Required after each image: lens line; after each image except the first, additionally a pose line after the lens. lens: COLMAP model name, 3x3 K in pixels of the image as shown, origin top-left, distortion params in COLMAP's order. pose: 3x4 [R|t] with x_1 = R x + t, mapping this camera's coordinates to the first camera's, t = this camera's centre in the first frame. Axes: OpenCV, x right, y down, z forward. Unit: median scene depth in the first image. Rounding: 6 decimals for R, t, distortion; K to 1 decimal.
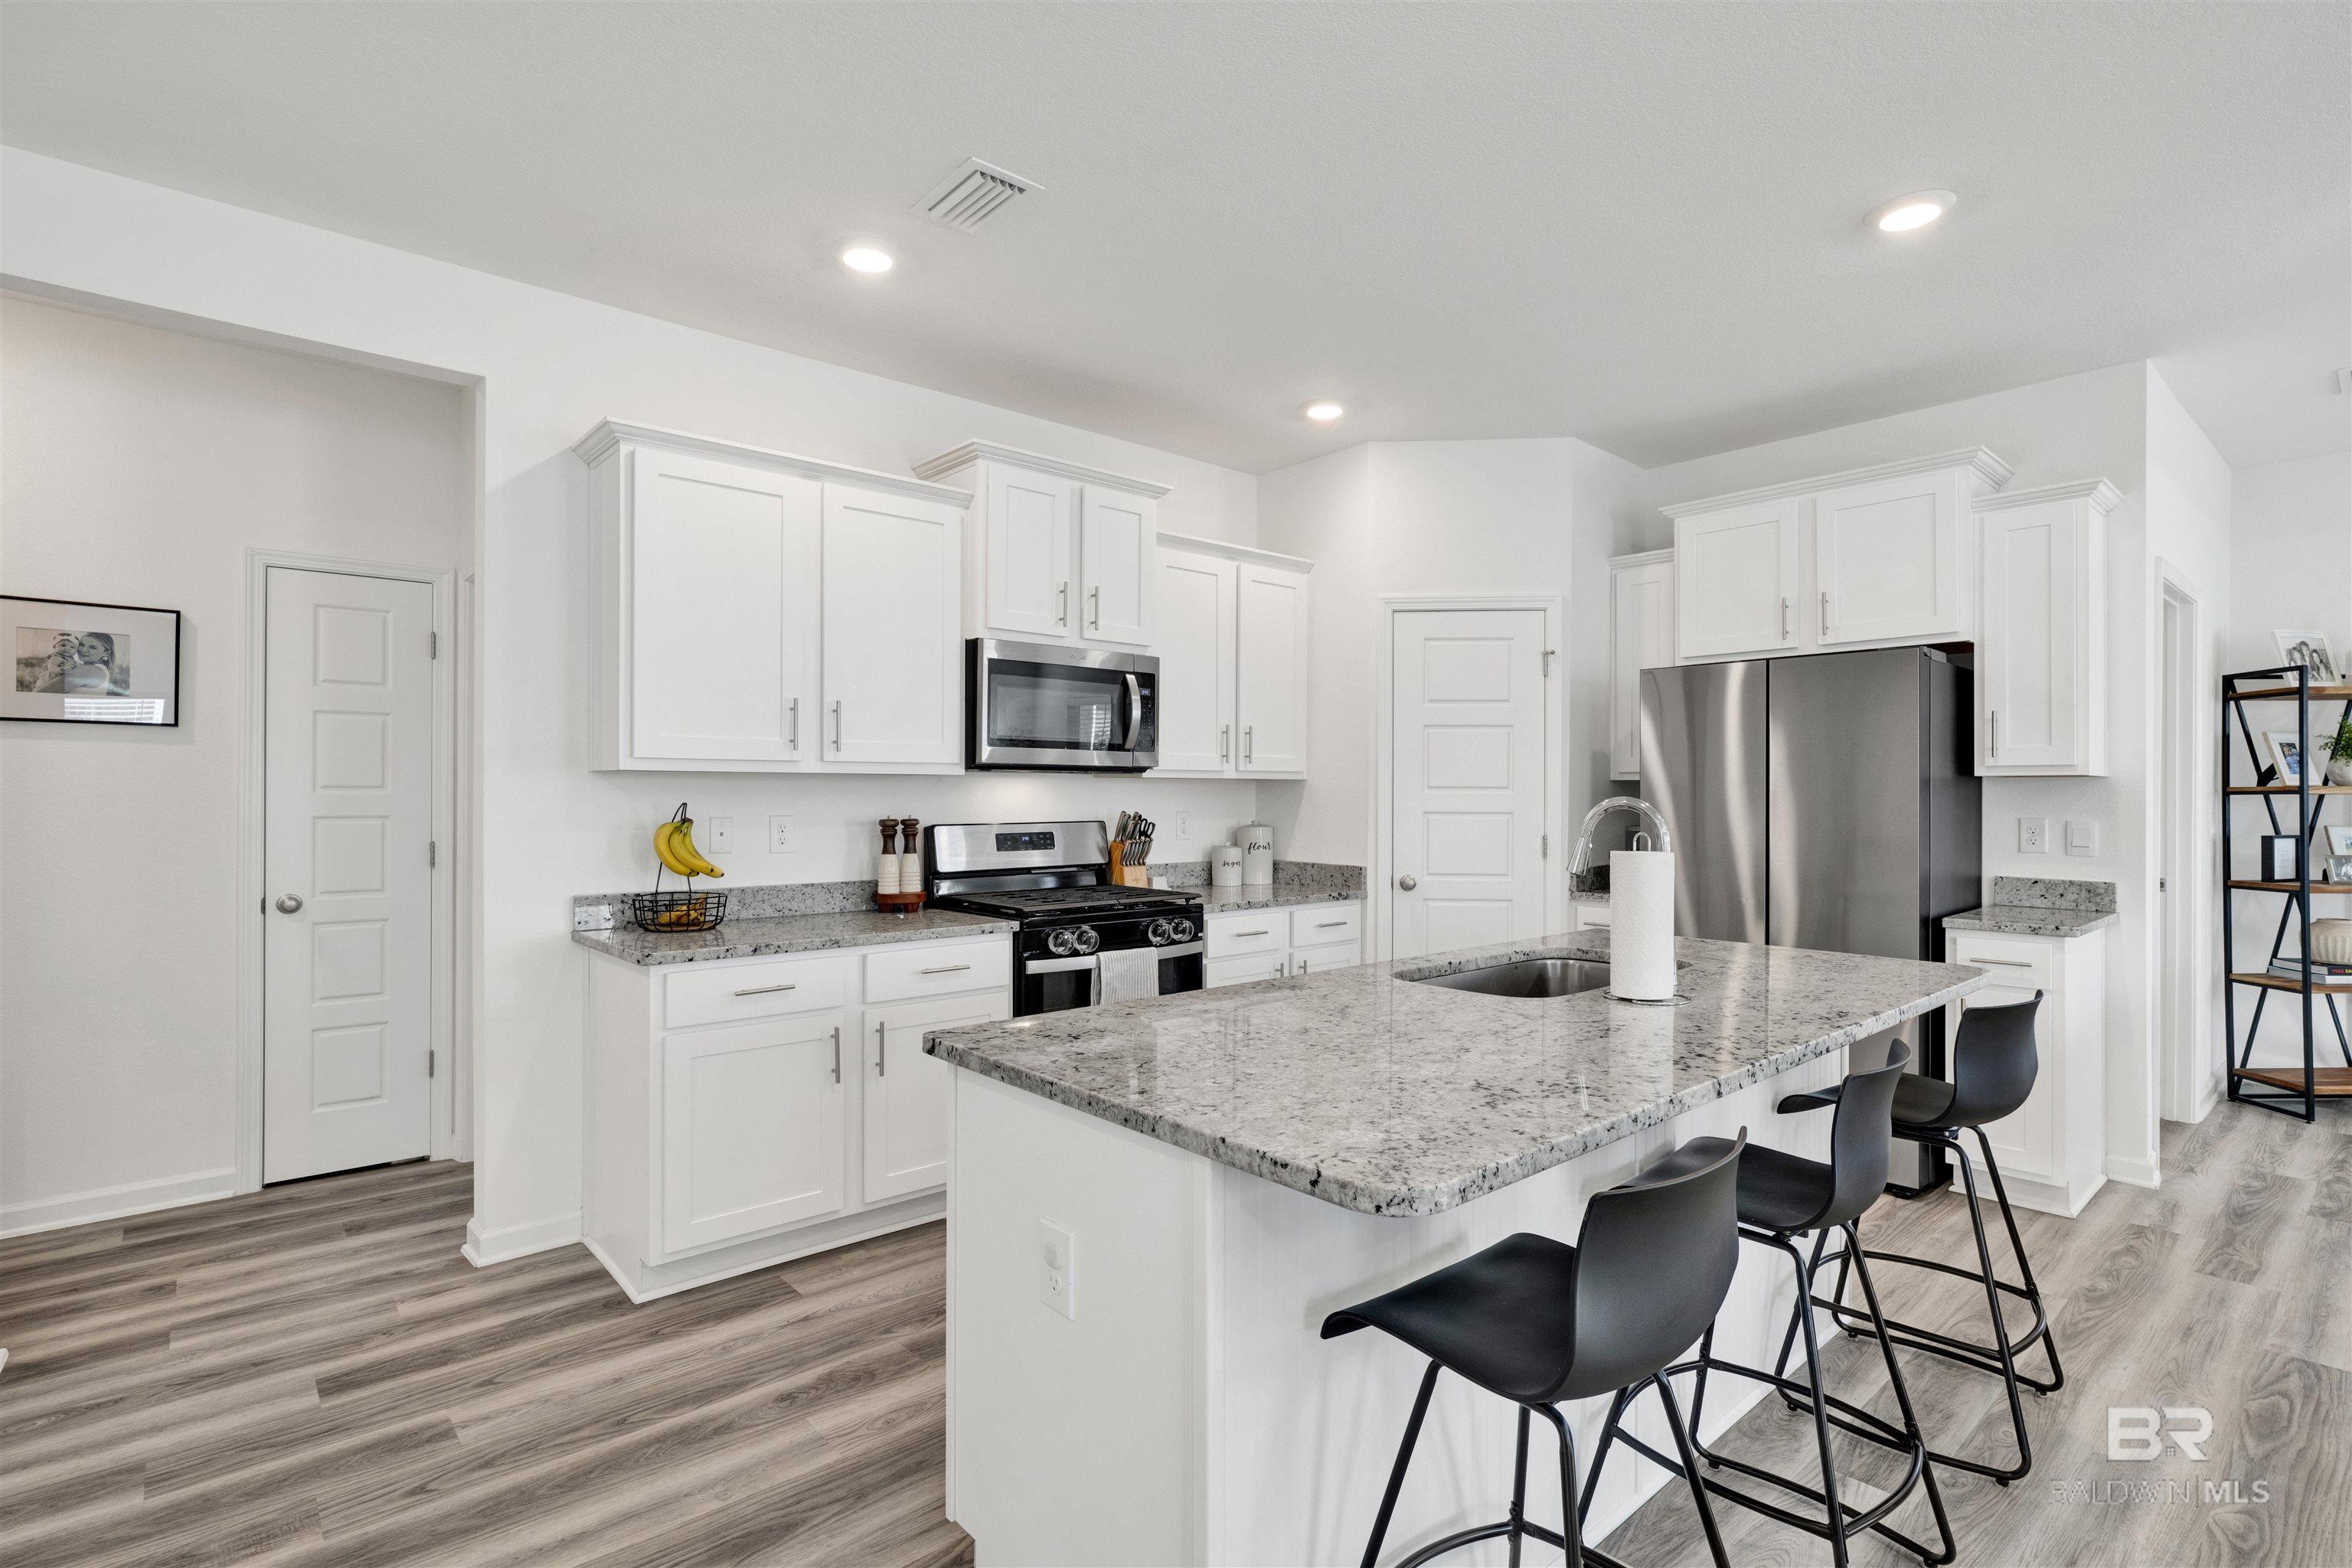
lens RADIAL K [[1111.9, 0, 1180.8], [0, 1111.9, 792.3], [0, 0, 1]] dist [-0.002979, -0.000461]
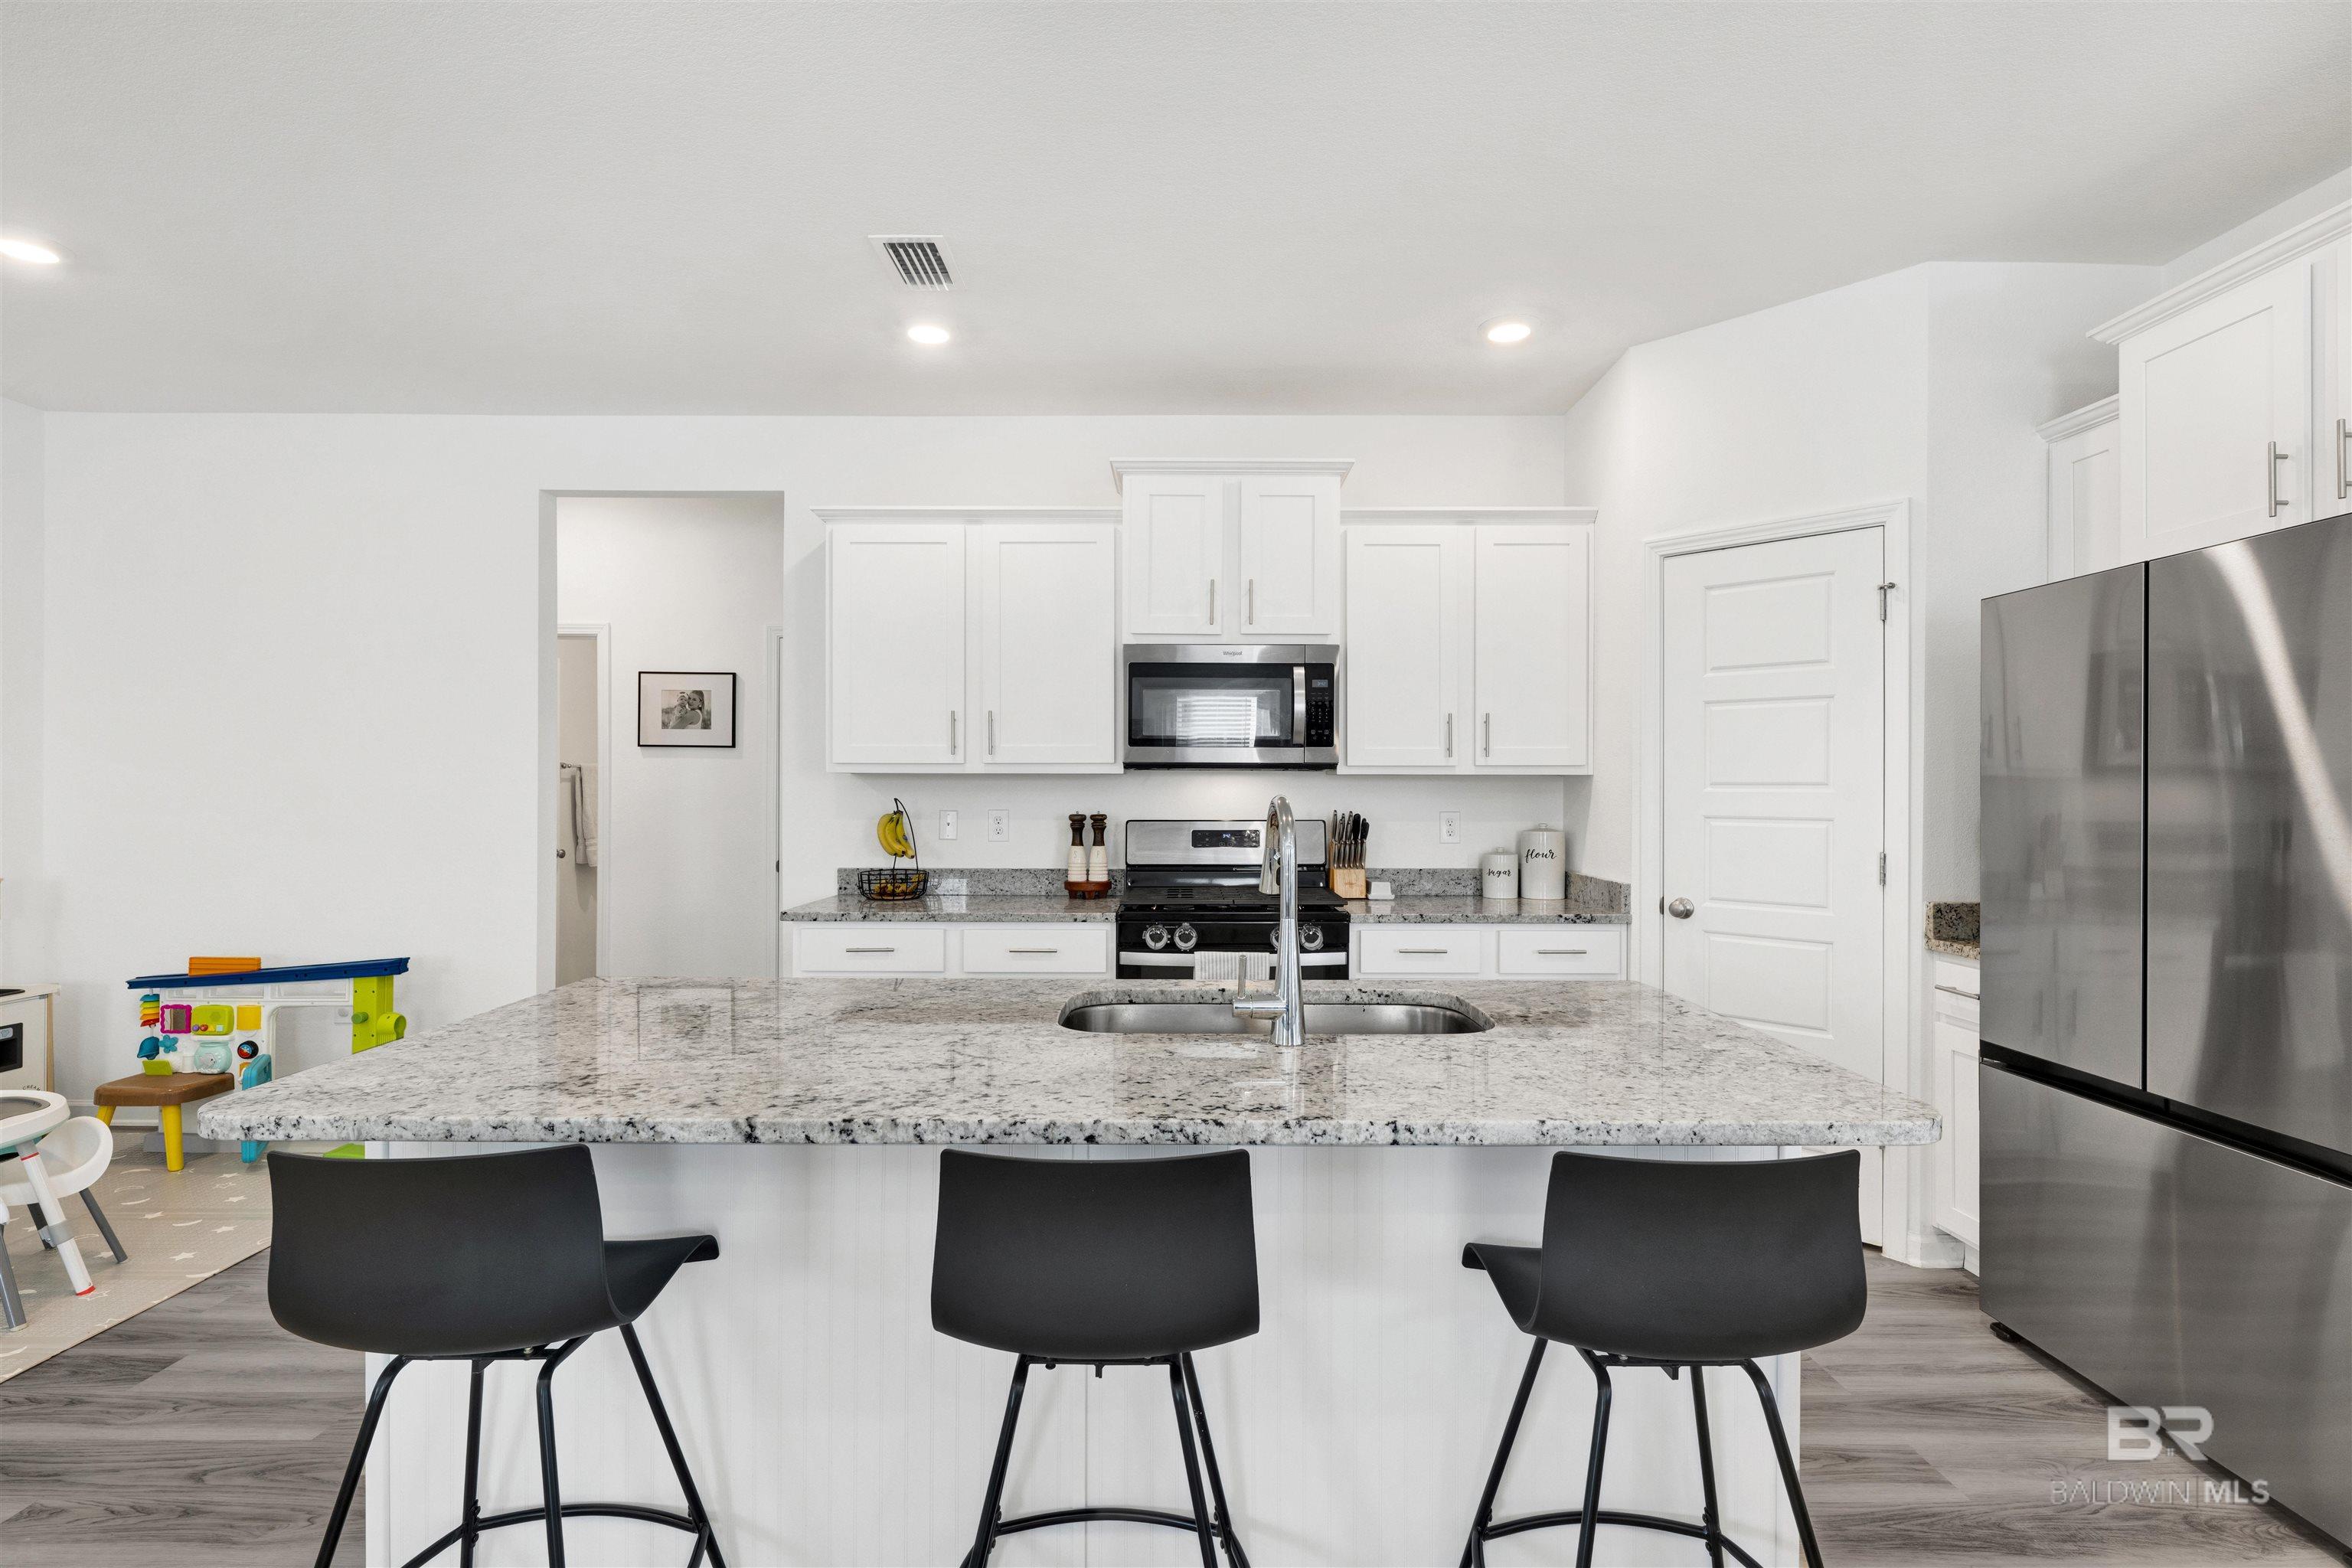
lens RADIAL K [[1111.9, 0, 1175.5], [0, 1111.9, 781.7], [0, 0, 1]] dist [-0.002979, -0.000461]
pose [[0.744719, -0.003669, -0.667368, 0.527418], [0.001285, 0.999991, -0.004063, -0.003484], [0.667377, 0.002169, 0.744717, 0.225647]]
